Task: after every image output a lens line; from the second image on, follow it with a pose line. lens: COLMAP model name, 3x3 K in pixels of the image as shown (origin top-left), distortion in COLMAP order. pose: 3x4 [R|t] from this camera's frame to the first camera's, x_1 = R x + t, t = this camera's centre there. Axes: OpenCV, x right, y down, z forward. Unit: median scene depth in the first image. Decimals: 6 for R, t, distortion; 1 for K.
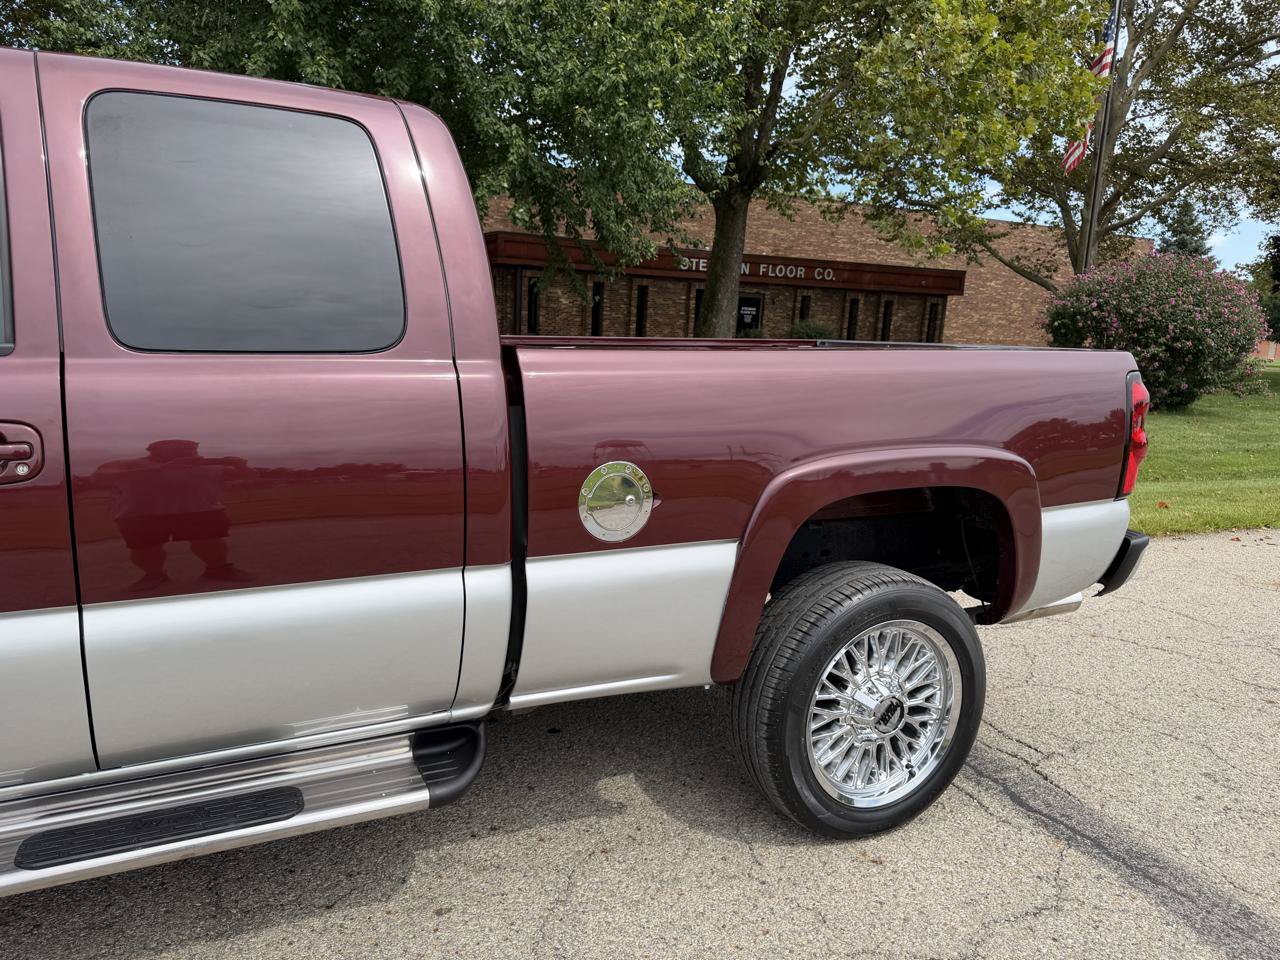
lens RADIAL K [[914.7, 0, 644.0], [0, 914.7, 491.2], [0, 0, 1]] dist [0.049436, -0.091971]
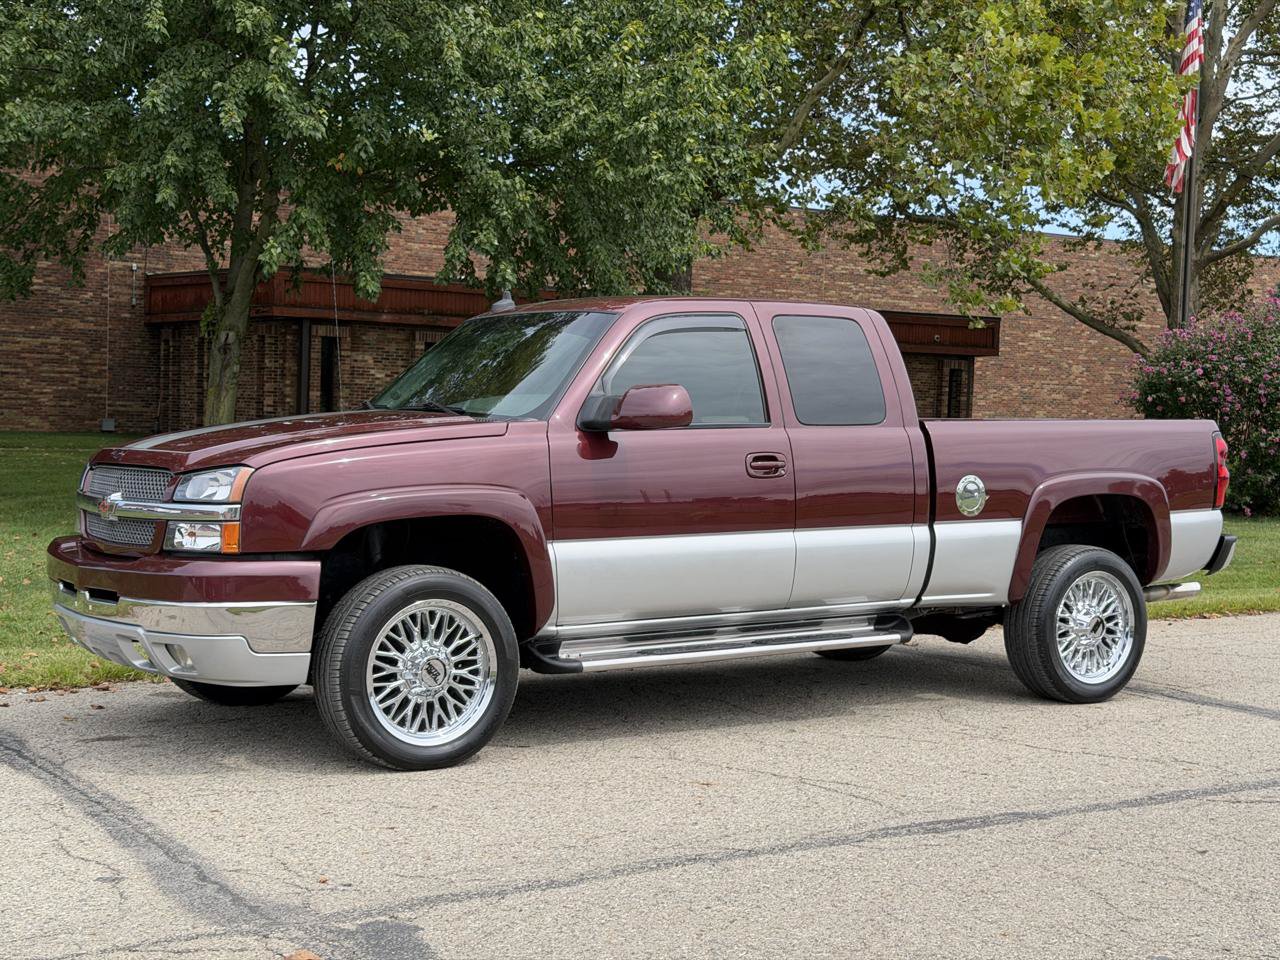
lens RADIAL K [[1789.3, 0, 650.5], [0, 1789.3, 483.6], [0, 0, 1]] dist [0.192547, -0.414010]
pose [[0.988411, -0.023646, 0.149951, -0.276227], [0.043990, 0.990025, -0.133845, 0.101182], [-0.145290, 0.138890, 0.979592, -0.582886]]
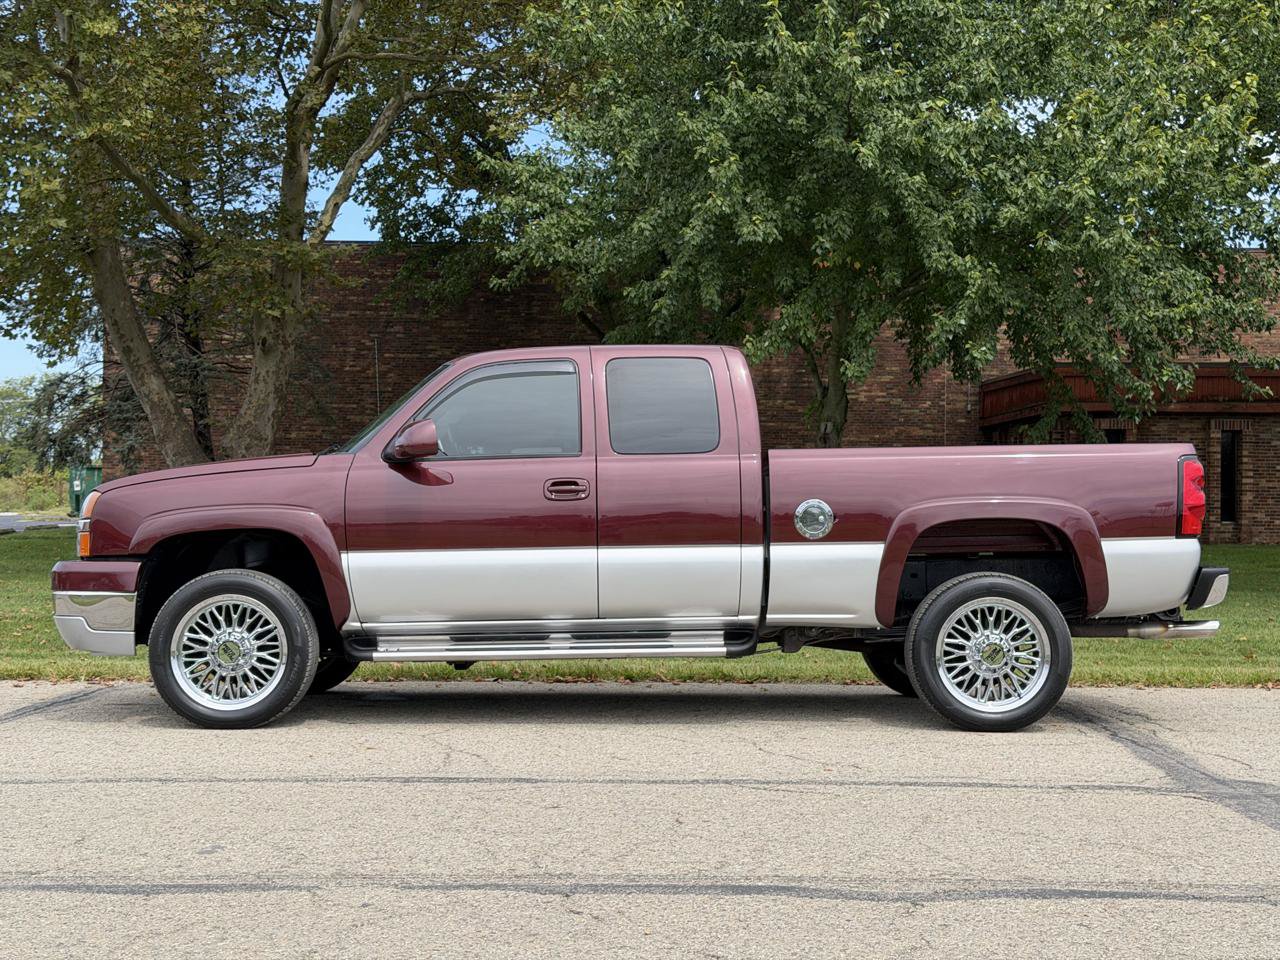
lens RADIAL K [[1789.3, 0, 650.5], [0, 1789.3, 483.6], [0, 0, 1]] dist [0.192547, -0.414010]
pose [[0.910461, -0.044314, -0.411215, 0.279028], [-0.041055, 0.979650, -0.196470, 0.159280], [0.411553, 0.195761, 0.890114, -0.599875]]
